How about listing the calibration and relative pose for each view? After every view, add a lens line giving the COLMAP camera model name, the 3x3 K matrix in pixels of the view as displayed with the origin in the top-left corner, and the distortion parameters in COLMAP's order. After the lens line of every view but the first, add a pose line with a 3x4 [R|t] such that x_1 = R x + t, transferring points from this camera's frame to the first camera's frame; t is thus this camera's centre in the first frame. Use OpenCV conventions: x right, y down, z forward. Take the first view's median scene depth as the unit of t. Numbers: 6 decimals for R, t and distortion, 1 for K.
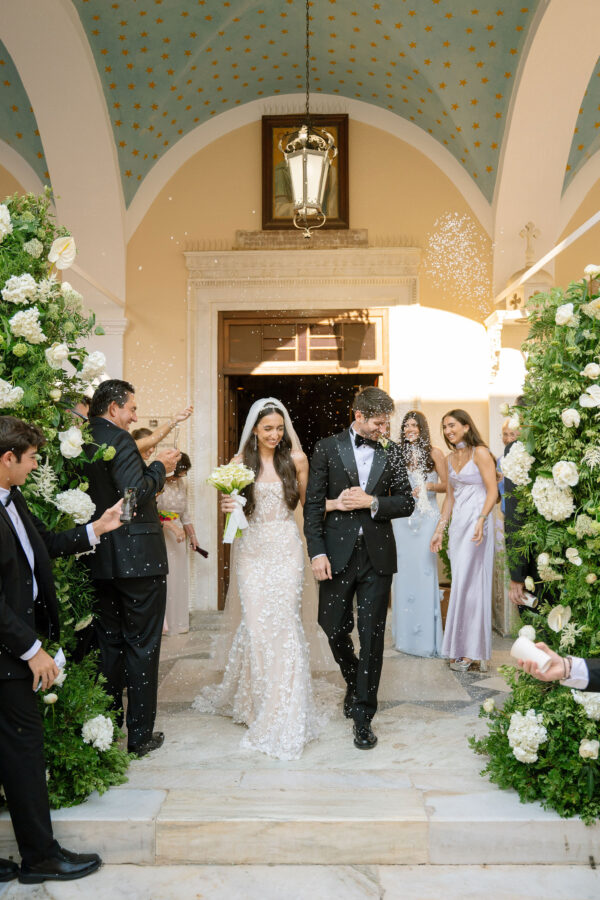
lens RADIAL K [[1042.4, 0, 300.2], [0, 1042.4, 455.1], [0, 0, 1]] dist [-0.006985, -0.004736]
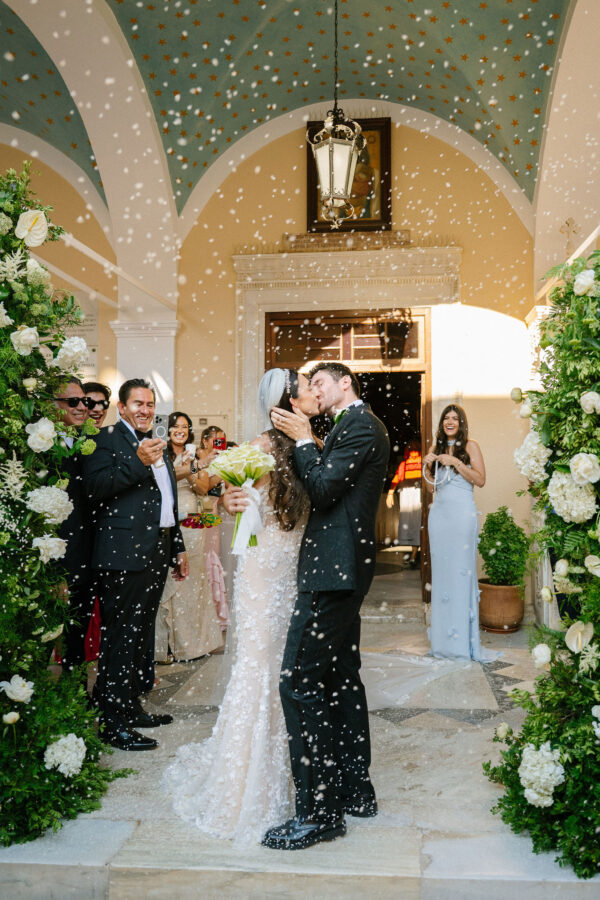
lens RADIAL K [[978.5, 0, 300.0], [0, 978.5, 450.0], [0, 0, 1]] dist [0.005028, -0.021178]
pose [[0.998164, -0.003006, -0.060490, 0.058917], [0.002829, 0.999991, -0.003020, 0.004029], [0.060499, 0.002844, 0.998164, 0.156103]]
